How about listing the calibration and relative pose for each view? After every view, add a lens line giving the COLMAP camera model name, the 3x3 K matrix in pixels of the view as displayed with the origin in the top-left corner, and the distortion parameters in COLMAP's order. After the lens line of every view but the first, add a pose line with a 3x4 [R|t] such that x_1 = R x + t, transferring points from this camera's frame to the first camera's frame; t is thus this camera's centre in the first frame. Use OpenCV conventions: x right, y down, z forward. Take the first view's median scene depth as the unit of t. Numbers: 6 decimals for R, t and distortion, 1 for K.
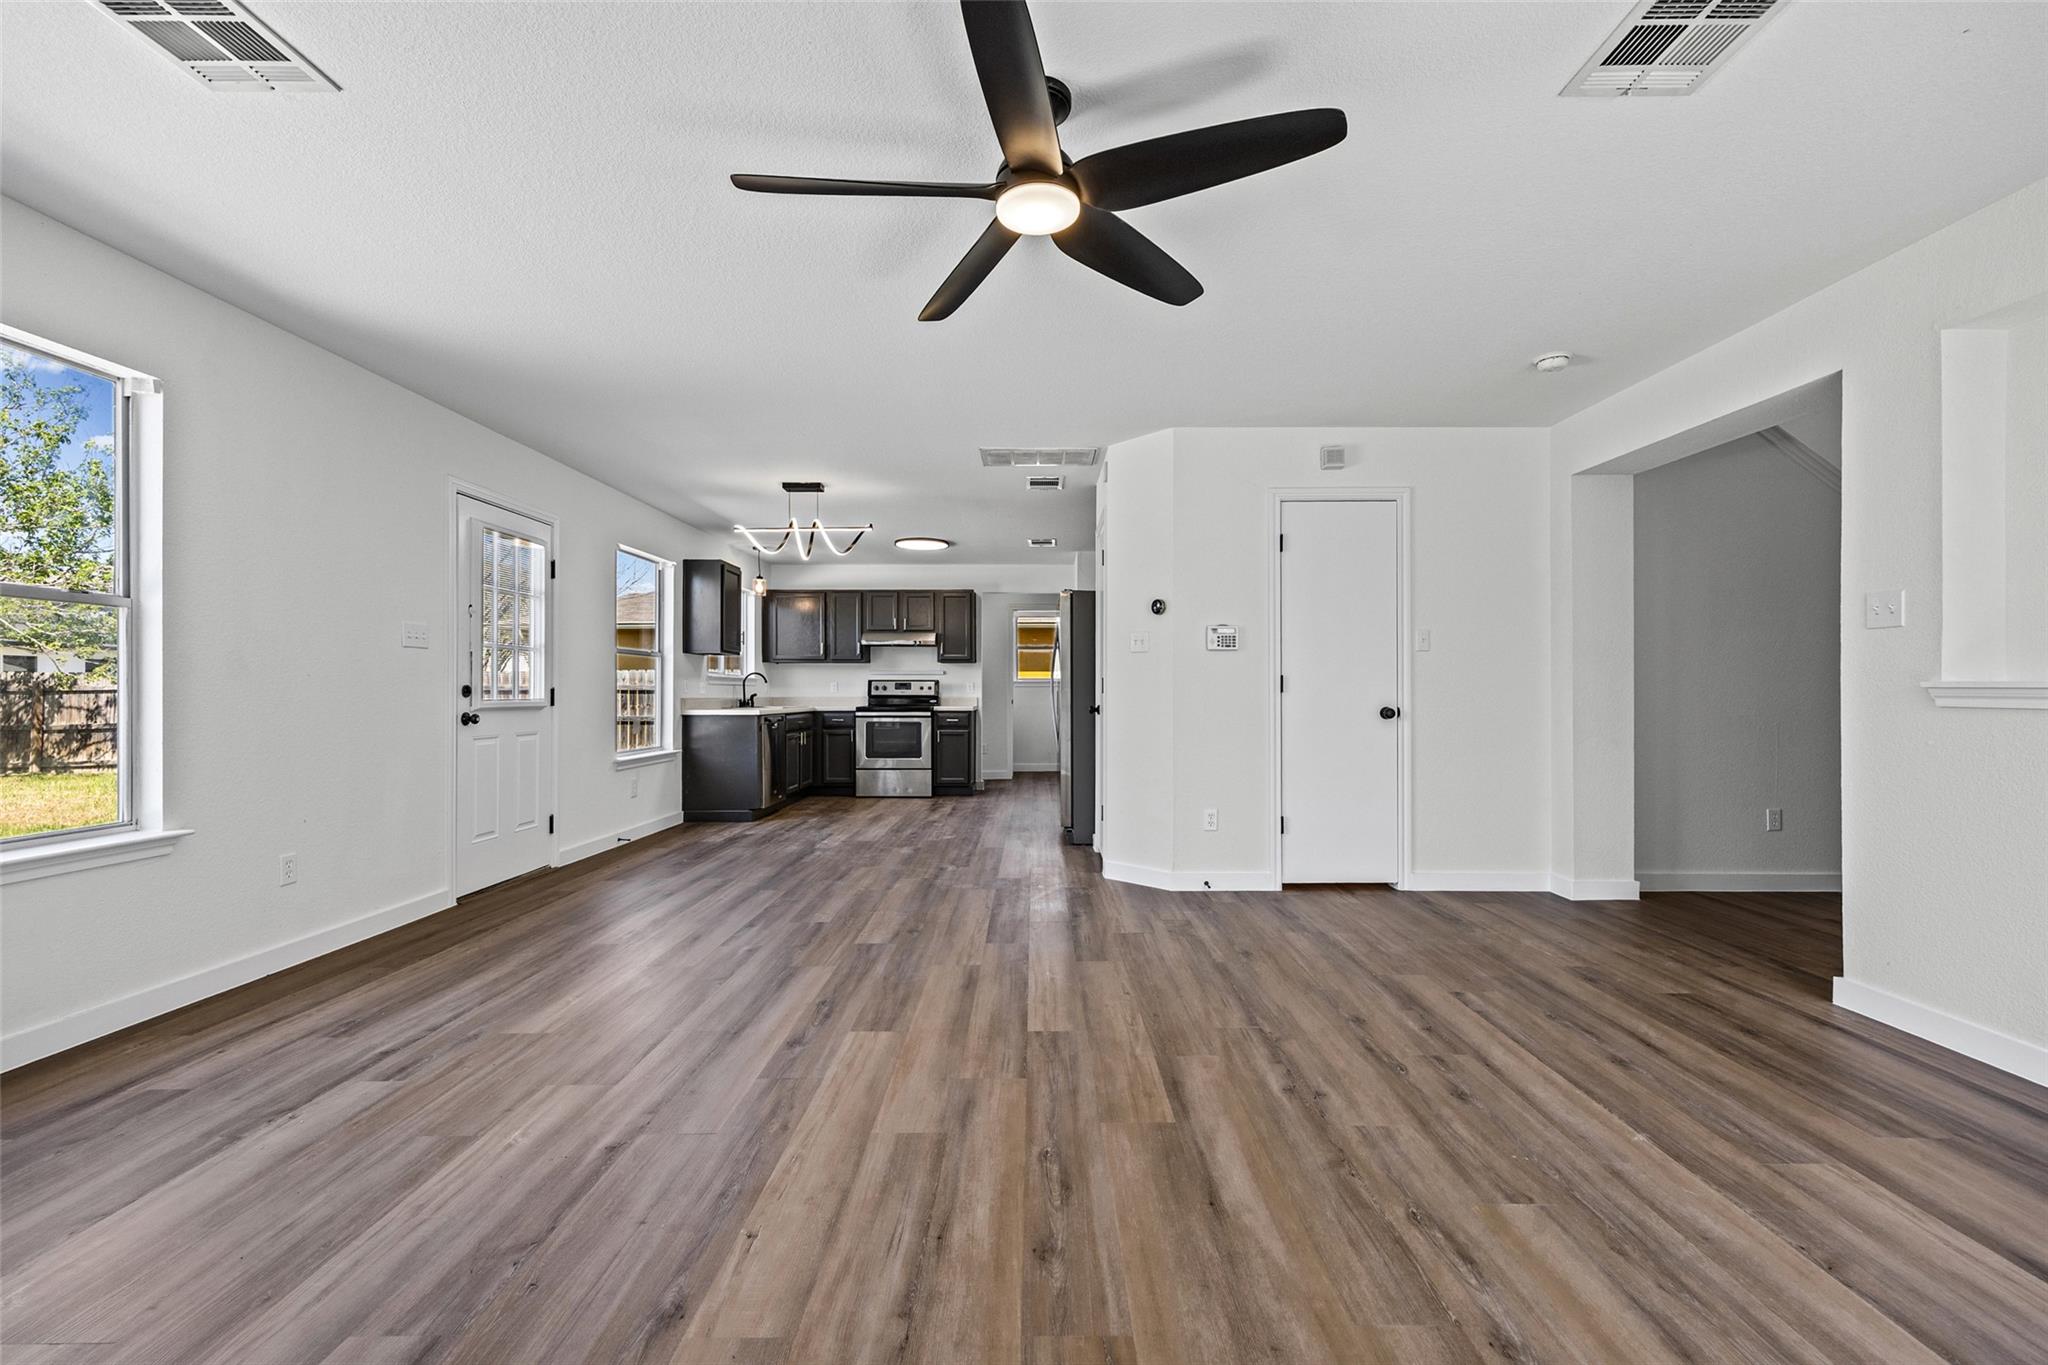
lens RADIAL K [[827.2, 0, 1031.2], [0, 827.2, 700.5], [0, 0, 1]] dist [0.015949, -0.002429]
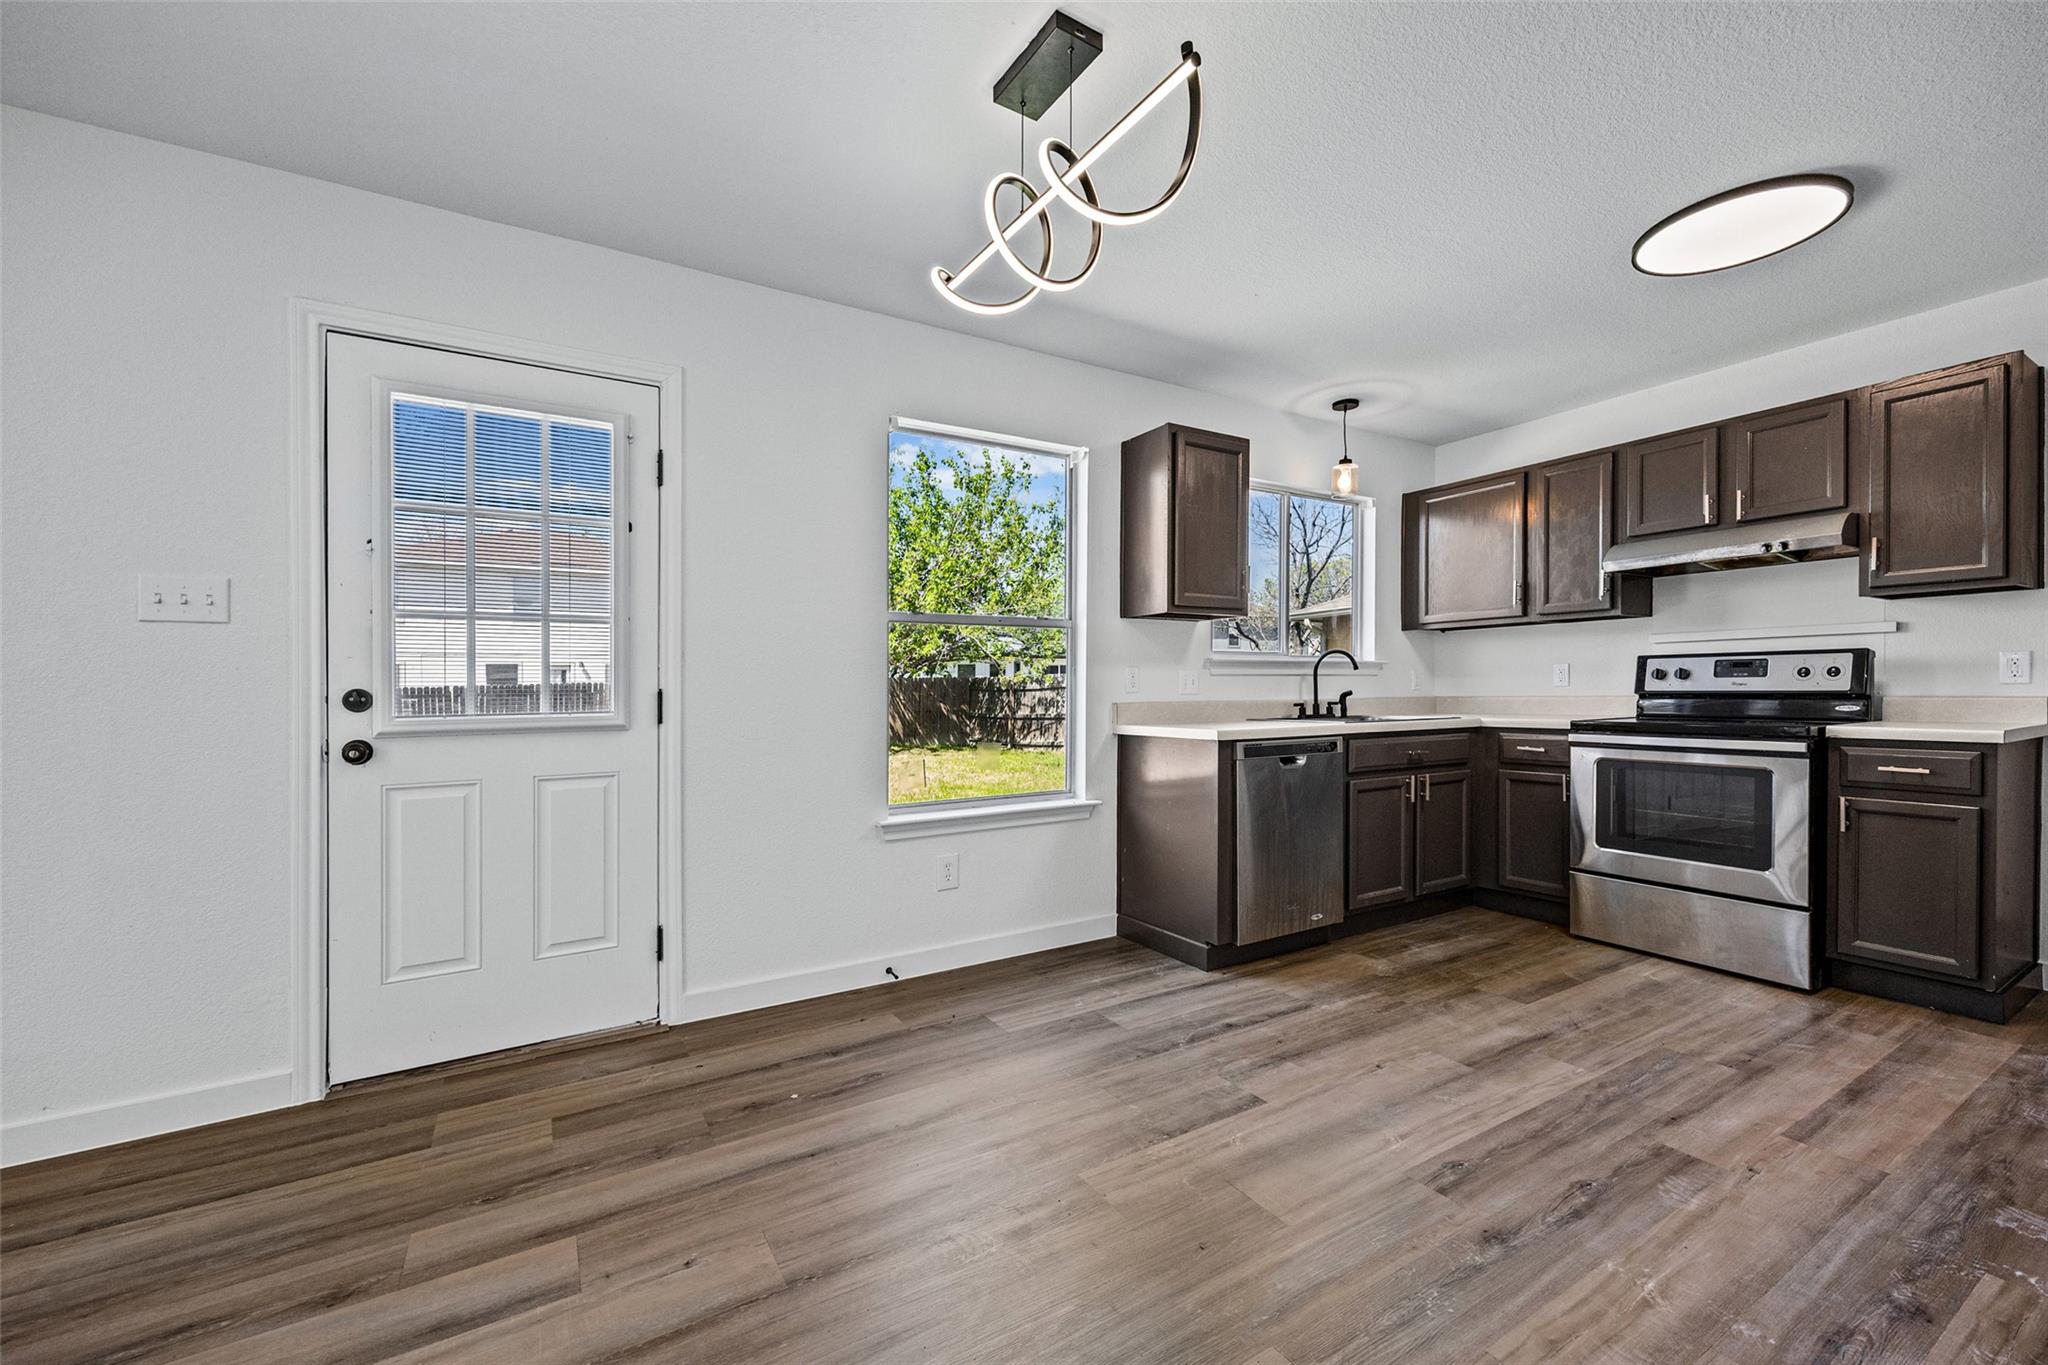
lens RADIAL K [[827.2, 0, 1033.1], [0, 827.2, 708.9], [0, 0, 1]] dist [0.015949, -0.002429]
pose [[0.528875, 0.010944, -0.848629, 0.002711], [0.004062, 0.999873, 0.015426, -0.006105], [0.848690, -0.011606, 0.528763, 0.545051]]
